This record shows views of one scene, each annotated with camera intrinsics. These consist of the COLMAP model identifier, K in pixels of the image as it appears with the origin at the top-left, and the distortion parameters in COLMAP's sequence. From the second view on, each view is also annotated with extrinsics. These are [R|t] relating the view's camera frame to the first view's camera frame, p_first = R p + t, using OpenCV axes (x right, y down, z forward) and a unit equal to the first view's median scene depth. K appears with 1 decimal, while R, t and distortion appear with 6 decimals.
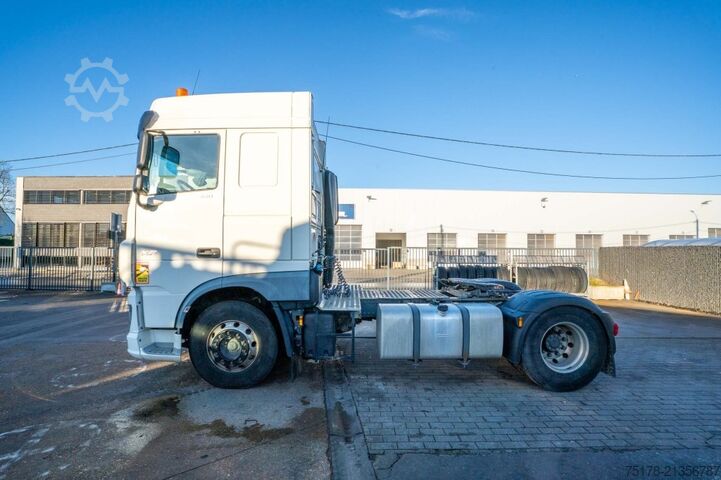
lens RADIAL K [[343.9, 0, 363.0], [0, 343.9, 238.2], [0, 0, 1]] dist [-0.060043, 0.016535]
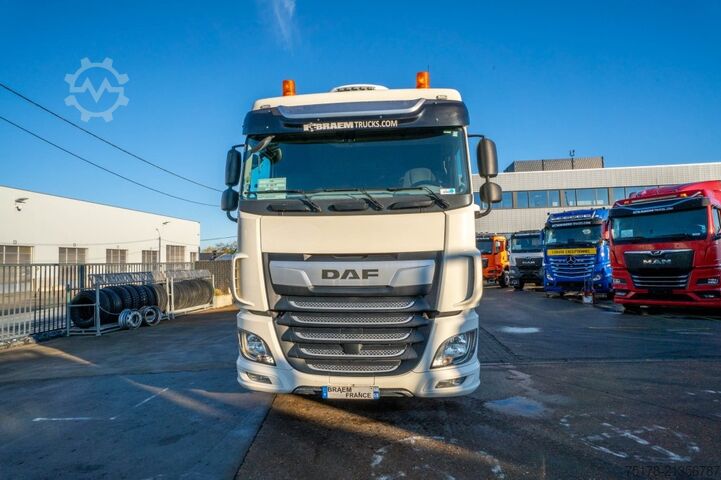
lens RADIAL K [[375.7, 0, 363.0], [0, 375.7, 242.8], [0, 0, 1]] dist [-0.004051, 0.001239]
pose [[0.125938, 0.038713, 0.991282, -1.679187], [-0.012541, 0.999221, -0.037430, 0.023520], [-0.991959, -0.007717, 0.126325, 1.166925]]
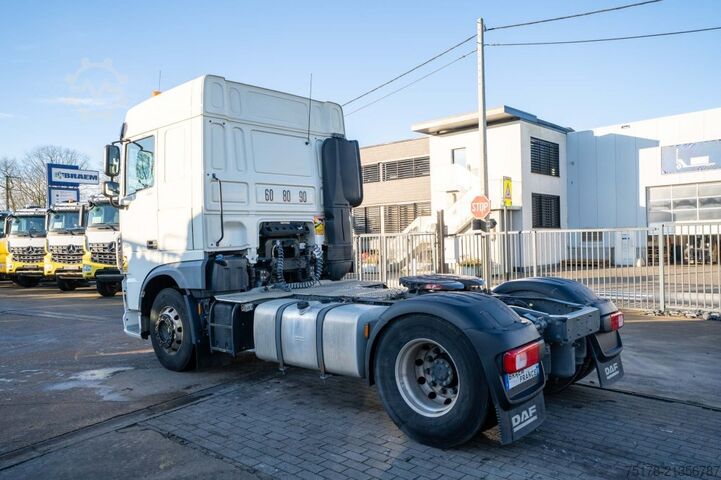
lens RADIAL K [[563.6, 0, 360.5], [0, 563.6, 240.0], [0, 0, 1]] dist [0.088302, 0.002590]
pose [[0.722690, -0.024847, -0.690726, 1.329274], [0.053010, 0.998403, 0.019548, 0.026754], [0.689137, -0.050742, 0.722853, 0.117687]]
